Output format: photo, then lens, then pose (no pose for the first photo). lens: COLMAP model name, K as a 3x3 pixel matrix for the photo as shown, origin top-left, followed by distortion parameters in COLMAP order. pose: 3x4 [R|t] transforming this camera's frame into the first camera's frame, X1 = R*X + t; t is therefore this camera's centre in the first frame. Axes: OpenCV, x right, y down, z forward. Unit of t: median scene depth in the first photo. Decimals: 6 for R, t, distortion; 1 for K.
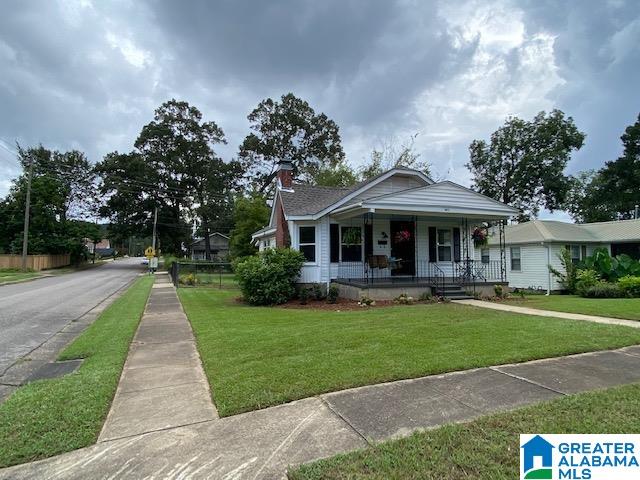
lens RADIAL K [[379.2, 0, 320.9], [0, 379.2, 242.3], [0, 0, 1]] dist [0.029970, -0.022659]
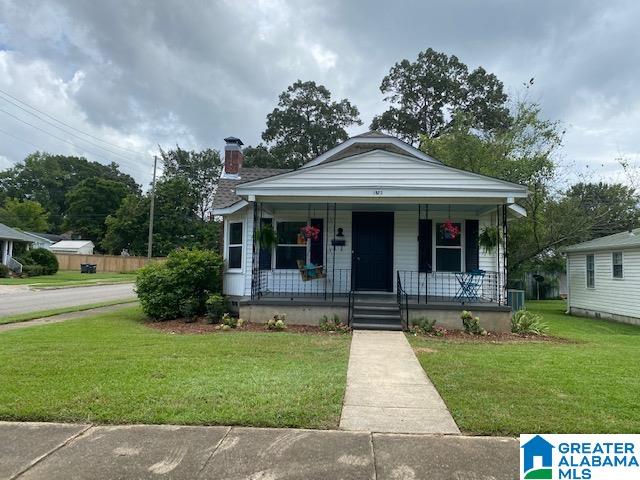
lens RADIAL K [[475.4, 0, 318.8], [0, 475.4, 234.9], [0, 0, 1]] dist [0.081994, 0.002113]
pose [[0.904344, -0.009008, -0.426709, 0.119751], [-0.000595, 0.999750, -0.022366, 0.001241], [0.426803, 0.020481, 0.904113, 0.042827]]
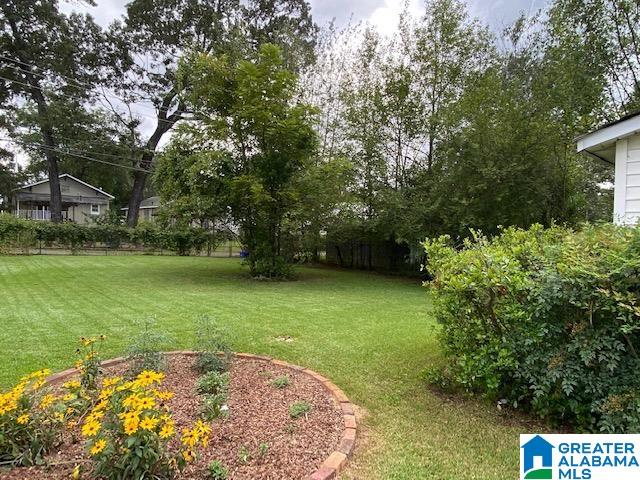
lens RADIAL K [[379.2, 0, 318.0], [0, 379.2, 237.5], [0, 0, 1]] dist [0.029970, -0.022659]
pose [[0.929099, -0.001555, 0.369828, -0.195769], [-0.029497, 0.996494, 0.078294, 0.022103], [-0.368653, -0.083652, 0.925795, 0.454282]]
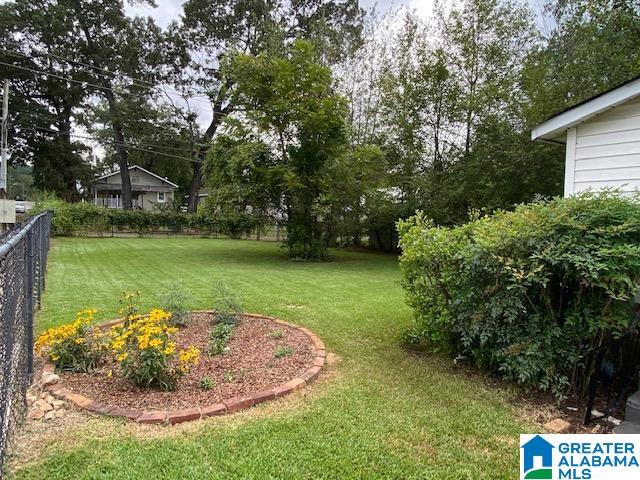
lens RADIAL K [[379.2, 0, 323.2], [0, 379.2, 238.1], [0, 0, 1]] dist [0.029970, -0.022659]
pose [[0.970304, -0.013238, 0.241525, -0.184134], [-0.016263, 0.992672, 0.119743, 0.021732], [-0.241341, -0.120115, 0.962978, 0.431145]]
